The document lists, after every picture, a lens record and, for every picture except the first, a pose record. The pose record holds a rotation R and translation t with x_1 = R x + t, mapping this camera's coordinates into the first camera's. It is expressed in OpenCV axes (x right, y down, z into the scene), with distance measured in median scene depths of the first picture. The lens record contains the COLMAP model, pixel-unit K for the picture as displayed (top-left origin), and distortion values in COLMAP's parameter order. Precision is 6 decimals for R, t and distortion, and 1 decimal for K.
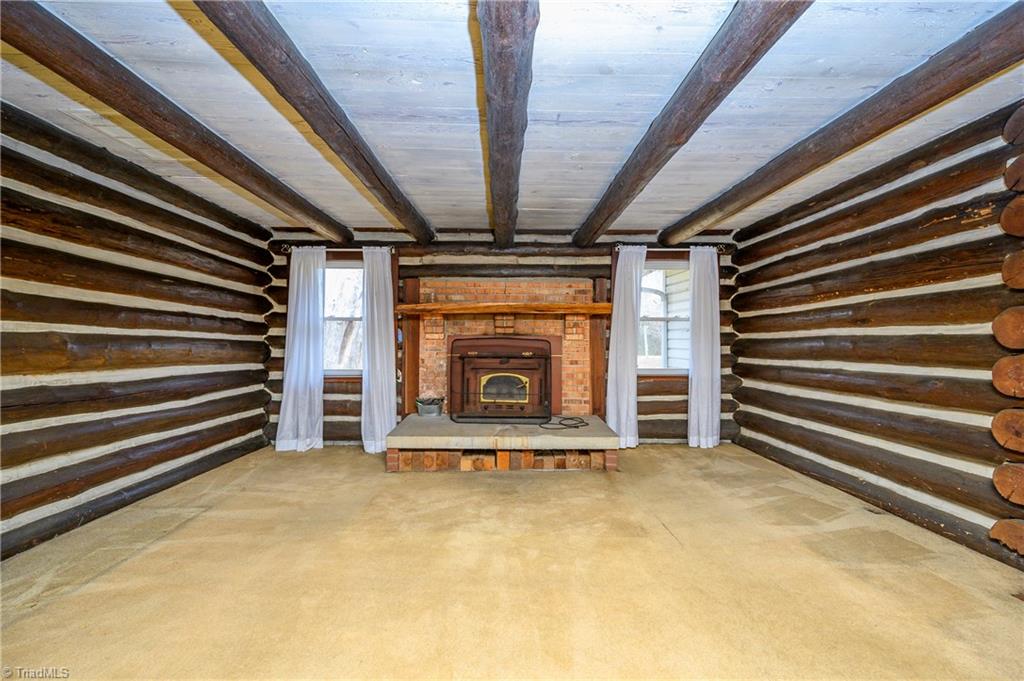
lens RADIAL K [[400.7, 0, 514.5], [0, 400.7, 341.8], [0, 0, 1]] dist [-0.003244, -0.000107]
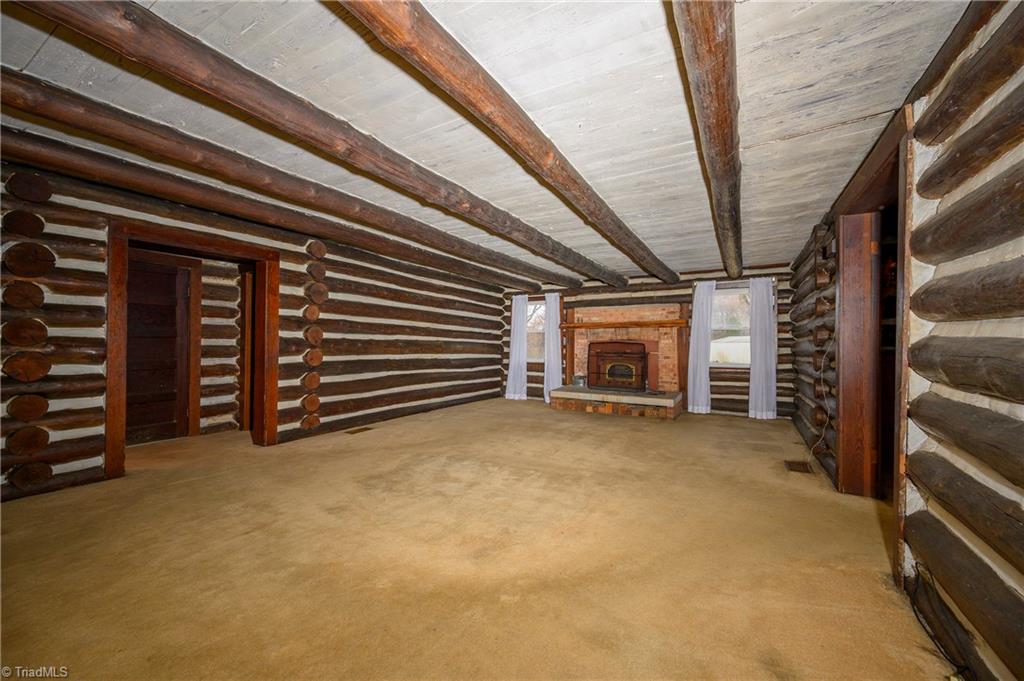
lens RADIAL K [[400.7, 0, 511.0], [0, 400.7, 345.2], [0, 0, 1]] dist [-0.003244, -0.000107]
pose [[0.850278, 0.003977, -0.526319, 0.463314], [-0.004140, 0.999991, 0.000868, 0.003975], [0.526318, 0.001441, 0.850286, -0.663843]]
